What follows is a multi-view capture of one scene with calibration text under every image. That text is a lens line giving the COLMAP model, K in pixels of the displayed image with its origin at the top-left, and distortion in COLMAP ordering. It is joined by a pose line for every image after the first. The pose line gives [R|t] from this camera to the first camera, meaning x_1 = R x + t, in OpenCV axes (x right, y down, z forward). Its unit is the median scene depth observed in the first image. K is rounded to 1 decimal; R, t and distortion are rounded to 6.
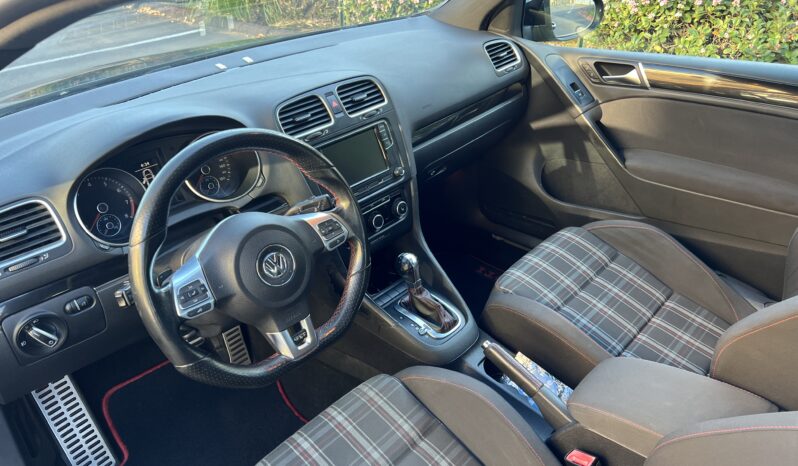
lens RADIAL K [[602.4, 0, 403.5], [0, 602.4, 235.1], [0, 0, 1]] dist [0.078811, -0.100671]
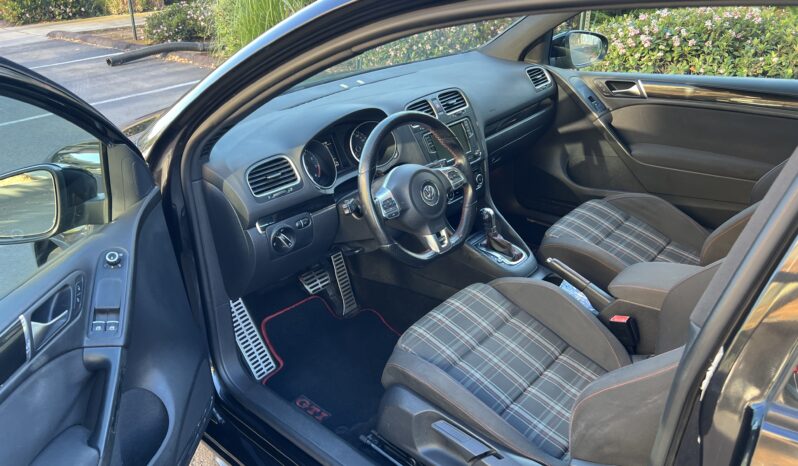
lens RADIAL K [[599.2, 0, 399.0], [0, 599.2, 233.0], [0, 0, 1]] dist [0.077820, -0.101027]
pose [[0.999828, -0.015969, 0.009481, -0.184196], [0.016645, 0.996964, -0.076069, 0.165624], [-0.008237, 0.076213, 0.997057, -0.359285]]
